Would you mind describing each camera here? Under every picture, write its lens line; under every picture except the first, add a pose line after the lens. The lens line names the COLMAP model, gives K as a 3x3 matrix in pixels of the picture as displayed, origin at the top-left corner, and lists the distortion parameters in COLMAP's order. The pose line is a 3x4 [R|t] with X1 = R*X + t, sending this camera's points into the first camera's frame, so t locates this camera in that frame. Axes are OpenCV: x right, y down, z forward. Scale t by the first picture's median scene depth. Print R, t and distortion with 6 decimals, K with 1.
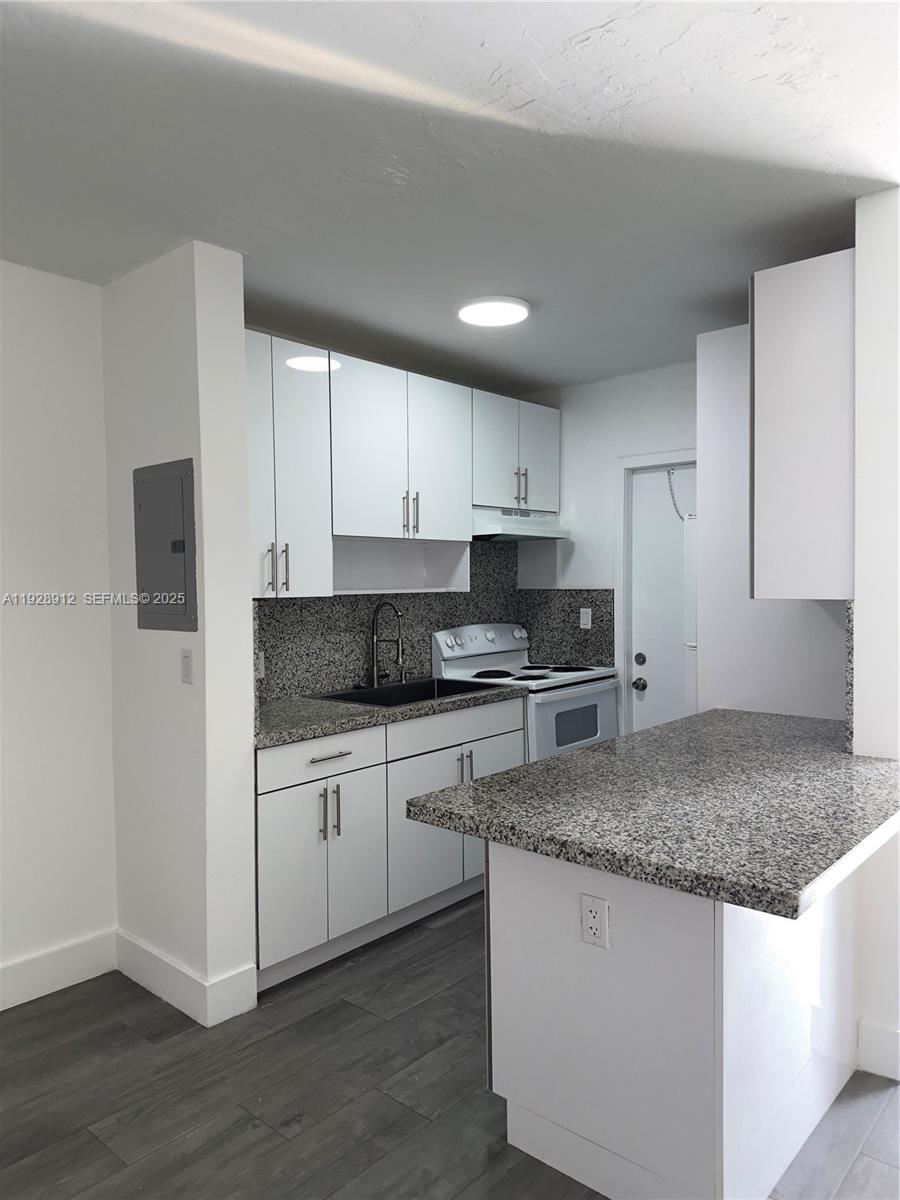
lens RADIAL K [[811.0, 0, 447.6], [0, 811.0, 589.6], [0, 0, 1]] dist [0.015170, -0.035203]
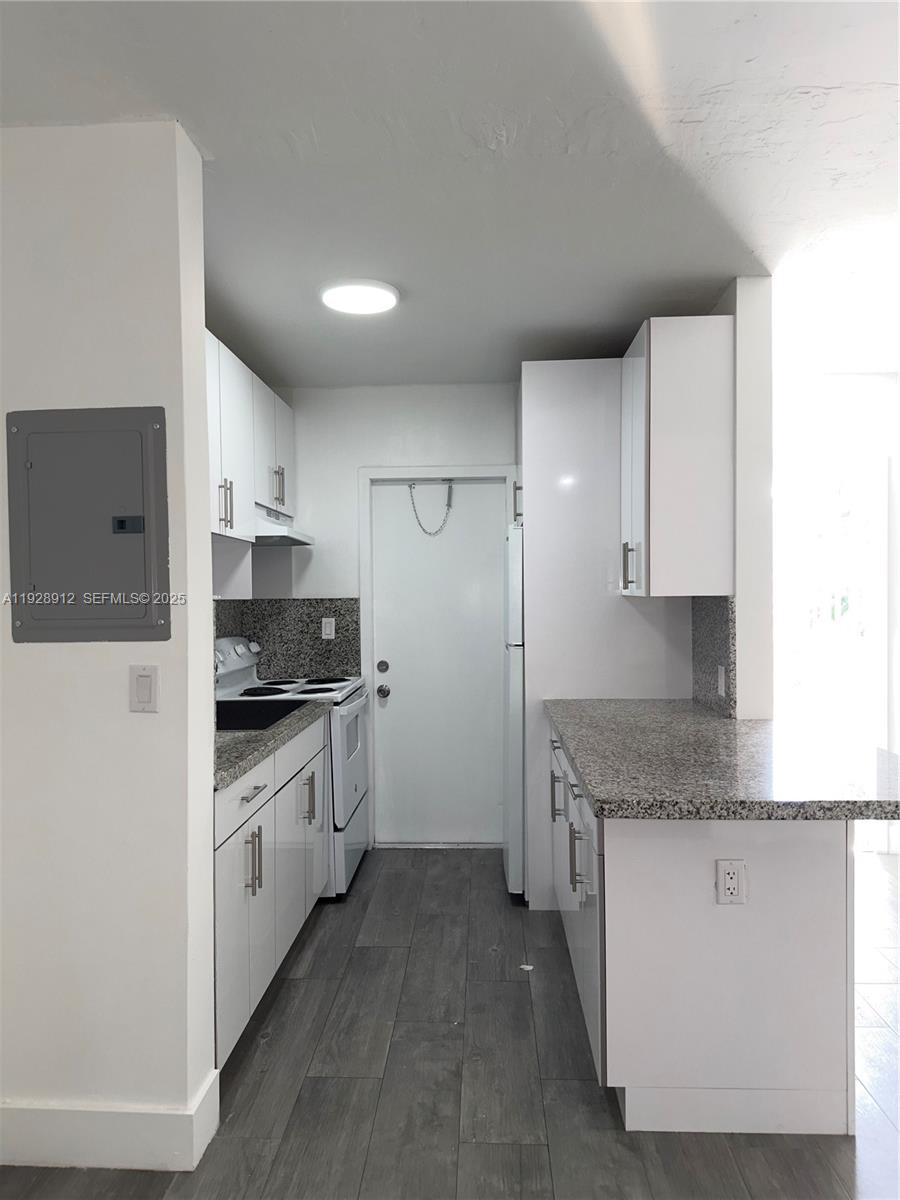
lens RADIAL K [[811.0, 0, 443.2], [0, 811.0, 597.6], [0, 0, 1]] dist [0.015170, -0.035203]
pose [[0.790915, -0.000666, 0.611926, -0.557935], [0.012157, 0.999819, -0.014624, 0.025600], [-0.611805, 0.019006, 0.790780, 0.256312]]
